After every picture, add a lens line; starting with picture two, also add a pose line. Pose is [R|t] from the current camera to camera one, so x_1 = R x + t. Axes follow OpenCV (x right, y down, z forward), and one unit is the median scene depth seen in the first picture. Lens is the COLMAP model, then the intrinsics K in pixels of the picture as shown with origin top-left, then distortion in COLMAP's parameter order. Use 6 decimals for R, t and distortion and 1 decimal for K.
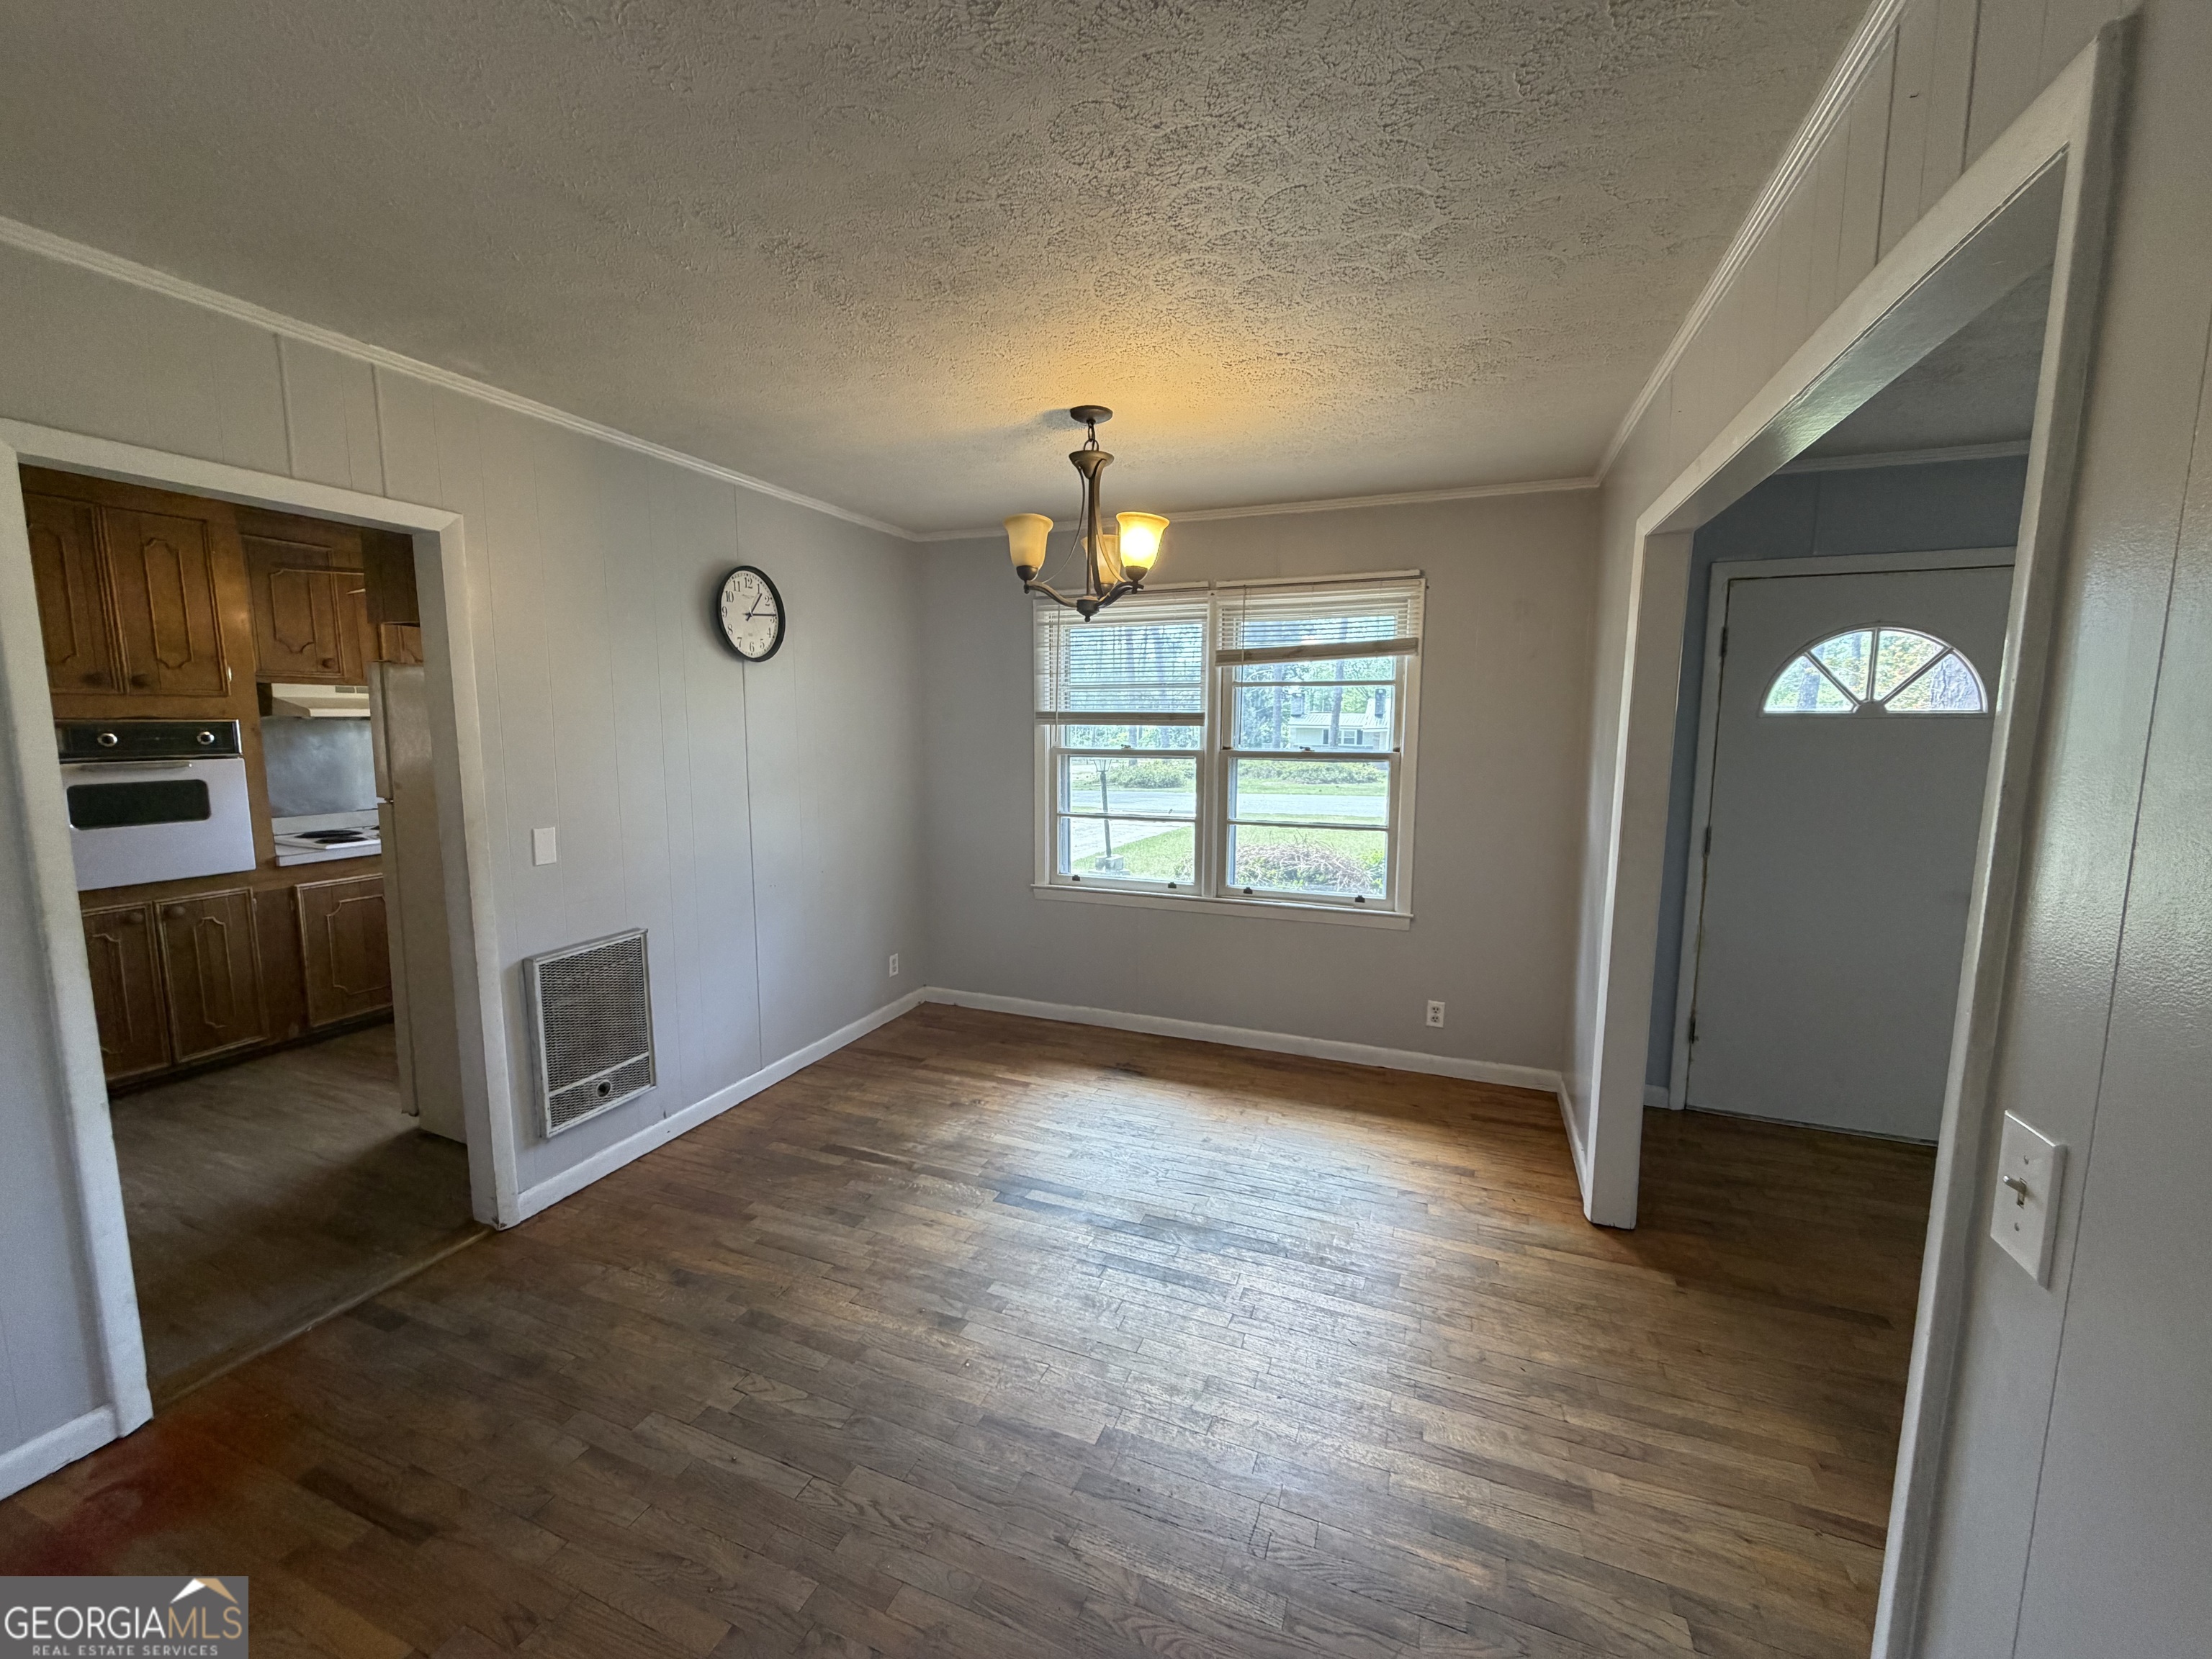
lens RADIAL K [[882.9, 0, 1102.7], [0, 882.9, 828.5], [0, 0, 1]] dist [0.002030, 0.000229]
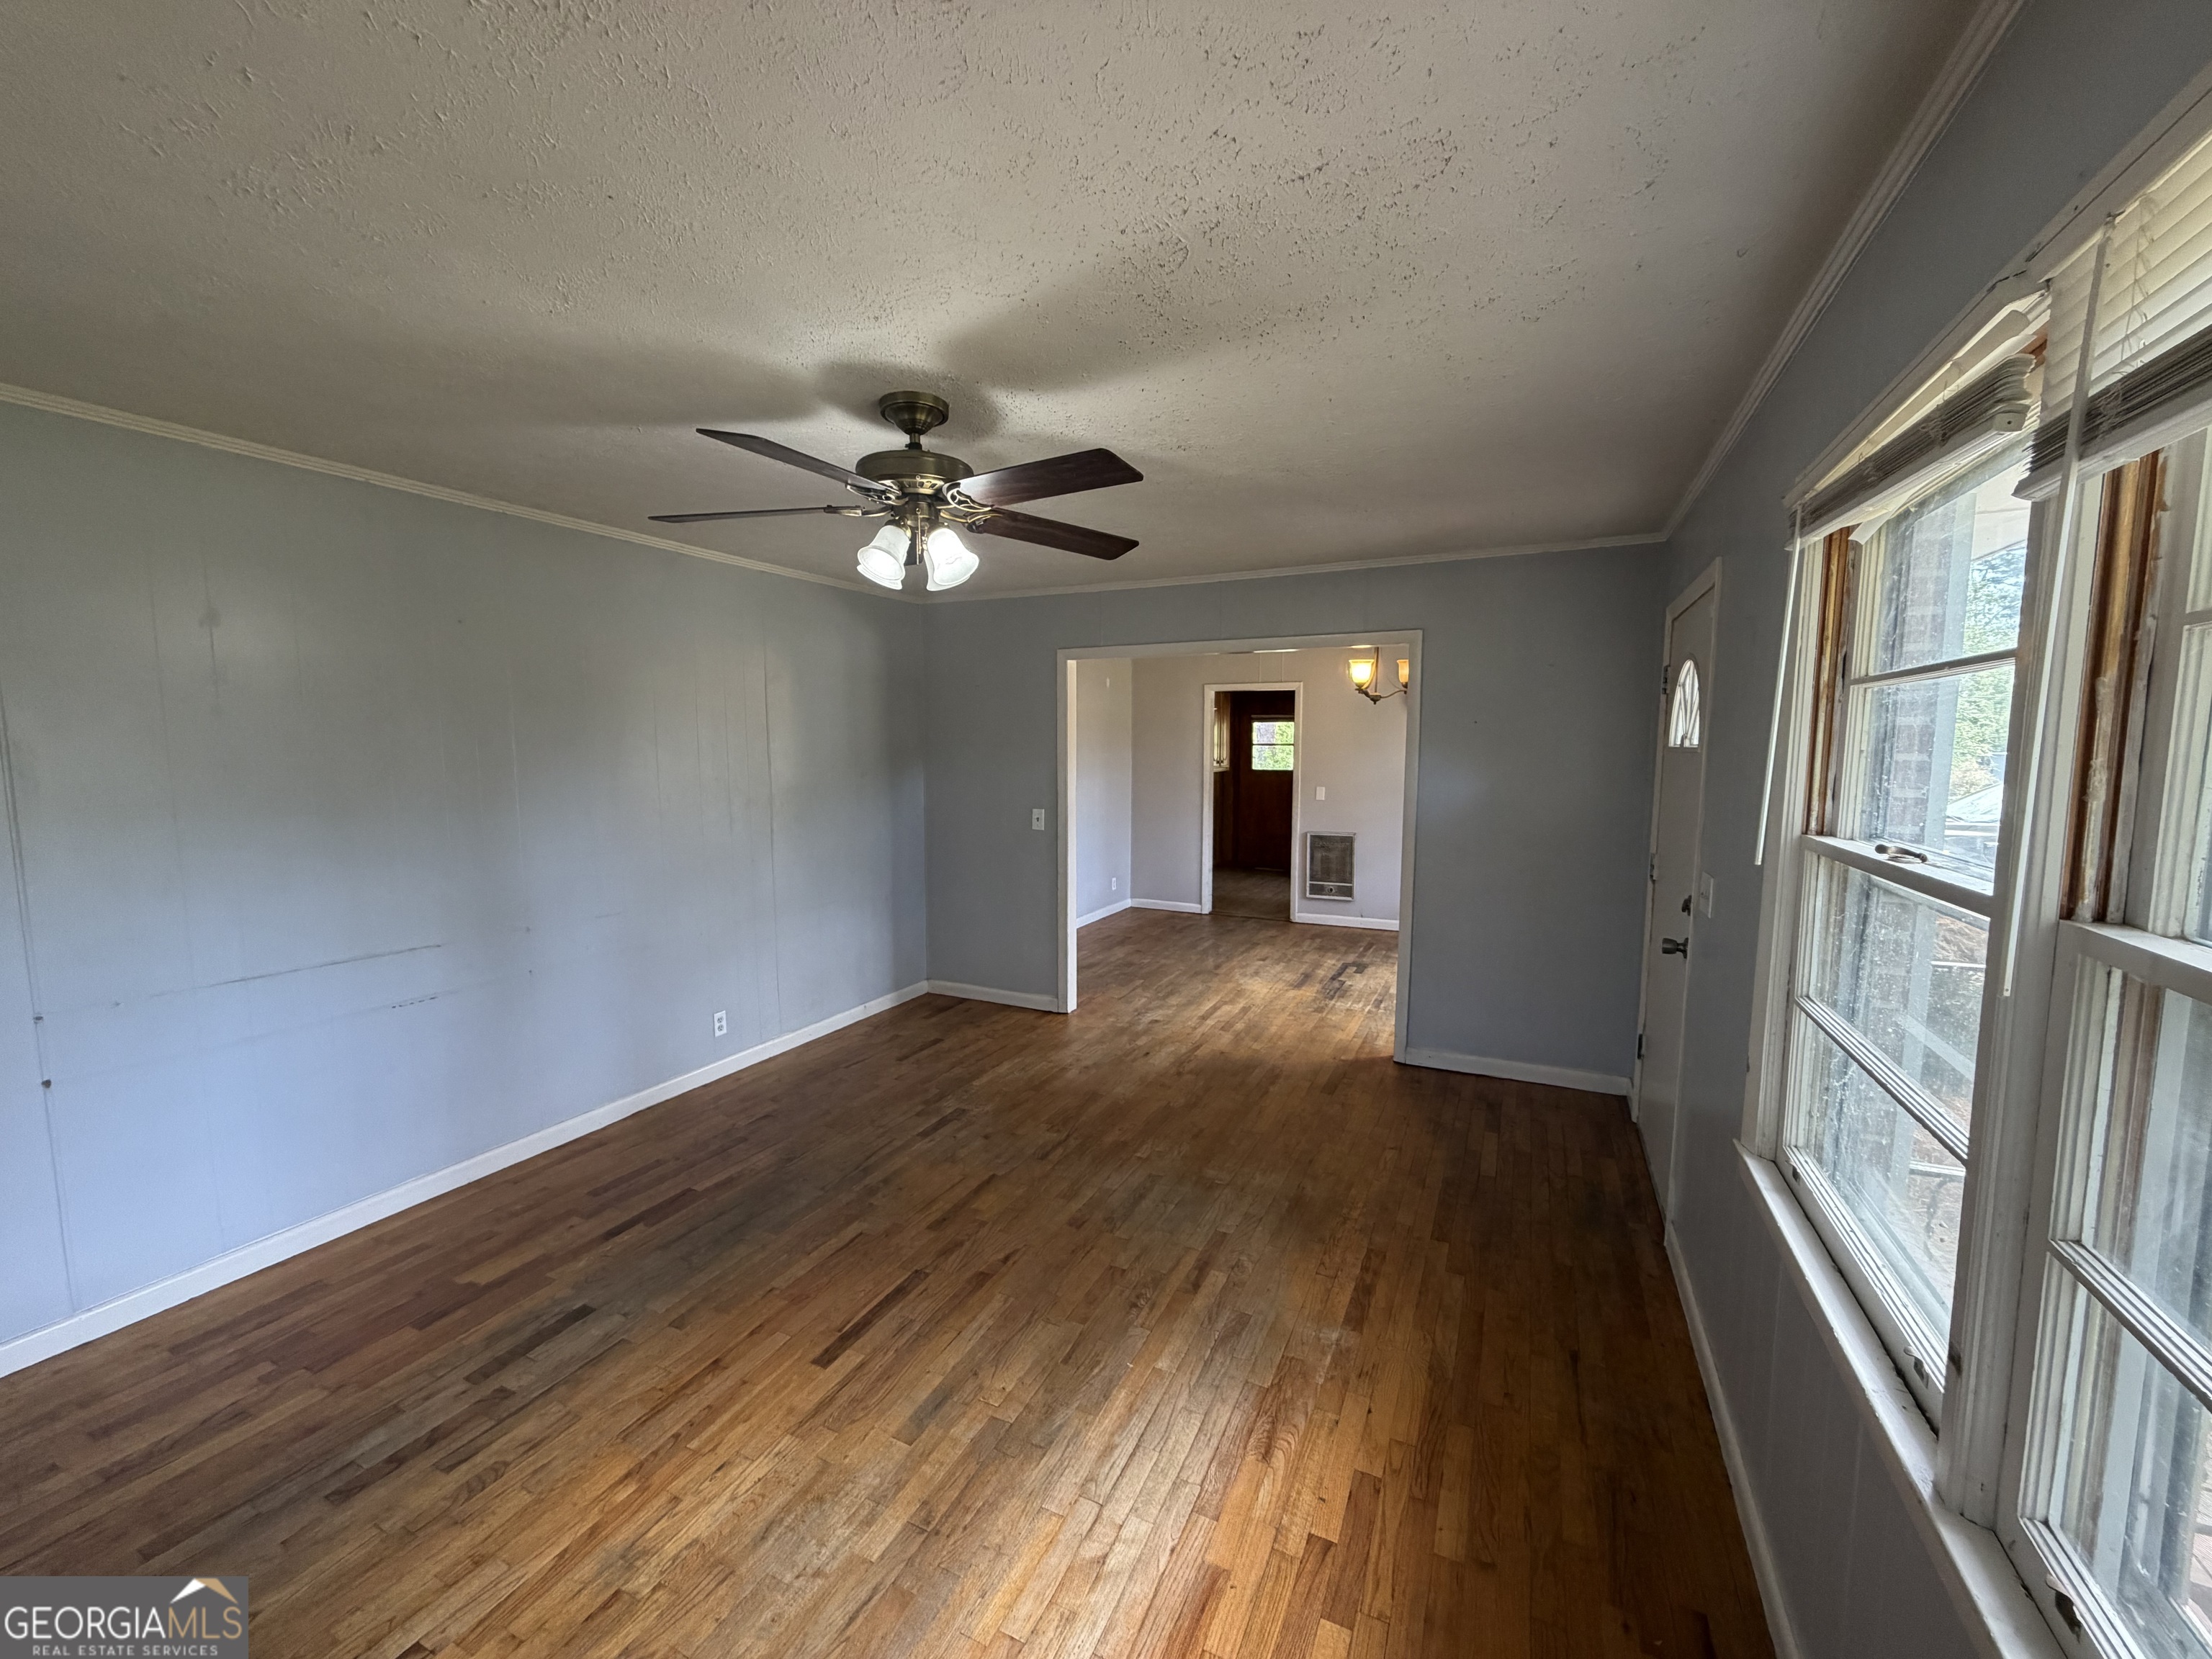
lens RADIAL K [[882.9, 0, 1102.7], [0, 882.9, 828.5], [0, 0, 1]] dist [0.002030, 0.000229]
pose [[-0.069930, 0.093431, -0.993167, 1.799519], [-0.125016, 0.986934, 0.101647, -0.056025], [0.989687, 0.131269, -0.057336, 0.410855]]
